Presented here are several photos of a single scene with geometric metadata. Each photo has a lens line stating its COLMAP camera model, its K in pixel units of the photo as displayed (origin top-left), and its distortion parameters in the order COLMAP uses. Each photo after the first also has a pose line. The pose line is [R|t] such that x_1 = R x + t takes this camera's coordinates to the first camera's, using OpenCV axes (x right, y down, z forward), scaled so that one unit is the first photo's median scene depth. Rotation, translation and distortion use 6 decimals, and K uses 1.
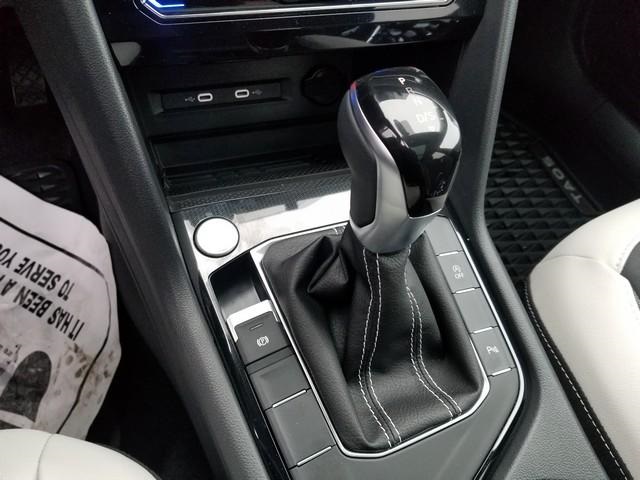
lens RADIAL K [[486.3, 0, 324.0], [0, 486.3, 241.7], [0, 0, 1]] dist [0.034215, -0.052010]
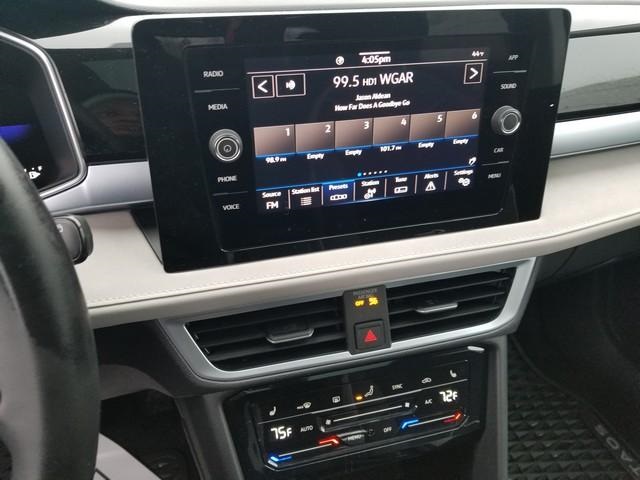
lens RADIAL K [[486.3, 0, 313.6], [0, 486.3, 236.4], [0, 0, 1]] dist [0.034215, -0.052010]
pose [[0.986851, -0.067895, -0.146679, 0.053024], [0.007486, 0.925721, -0.378133, -0.344284], [0.161458, 0.372062, 0.914057, -0.513108]]
